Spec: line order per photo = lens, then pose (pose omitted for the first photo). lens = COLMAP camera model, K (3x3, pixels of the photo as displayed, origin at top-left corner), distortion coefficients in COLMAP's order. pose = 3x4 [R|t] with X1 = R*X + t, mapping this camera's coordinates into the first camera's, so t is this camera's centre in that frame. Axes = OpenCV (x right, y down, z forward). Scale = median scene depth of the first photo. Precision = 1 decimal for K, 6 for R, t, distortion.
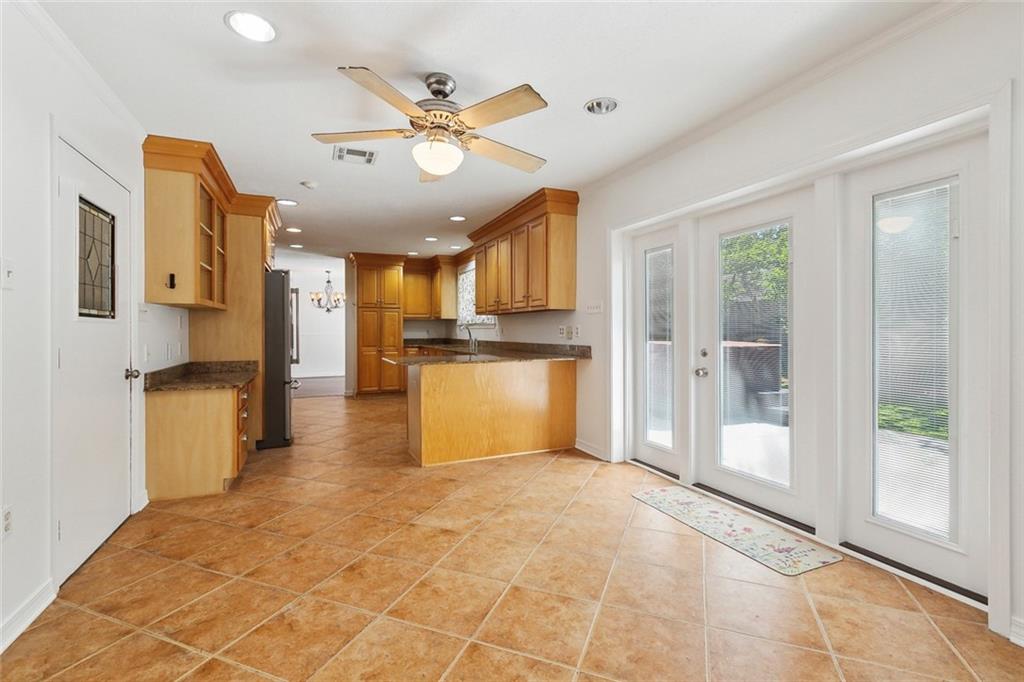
lens RADIAL K [[458.6, 0, 513.1], [0, 458.6, 326.8], [0, 0, 1]] dist [-0.003770, -0.000675]
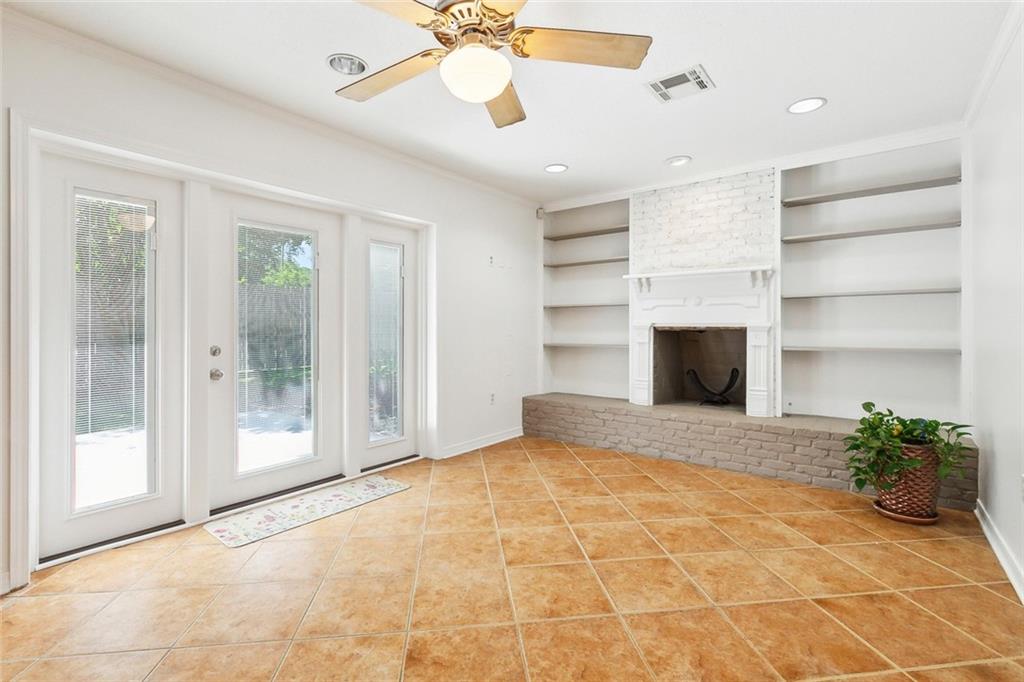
lens RADIAL K [[458.6, 0, 513.1], [0, 458.6, 326.8], [0, 0, 1]] dist [-0.003770, -0.000675]
pose [[-0.476307, 0.000634, 0.879279, -0.930499], [-0.005270, 0.999980, -0.003575, 0.020604], [-0.879263, -0.006337, -0.476294, 1.490685]]
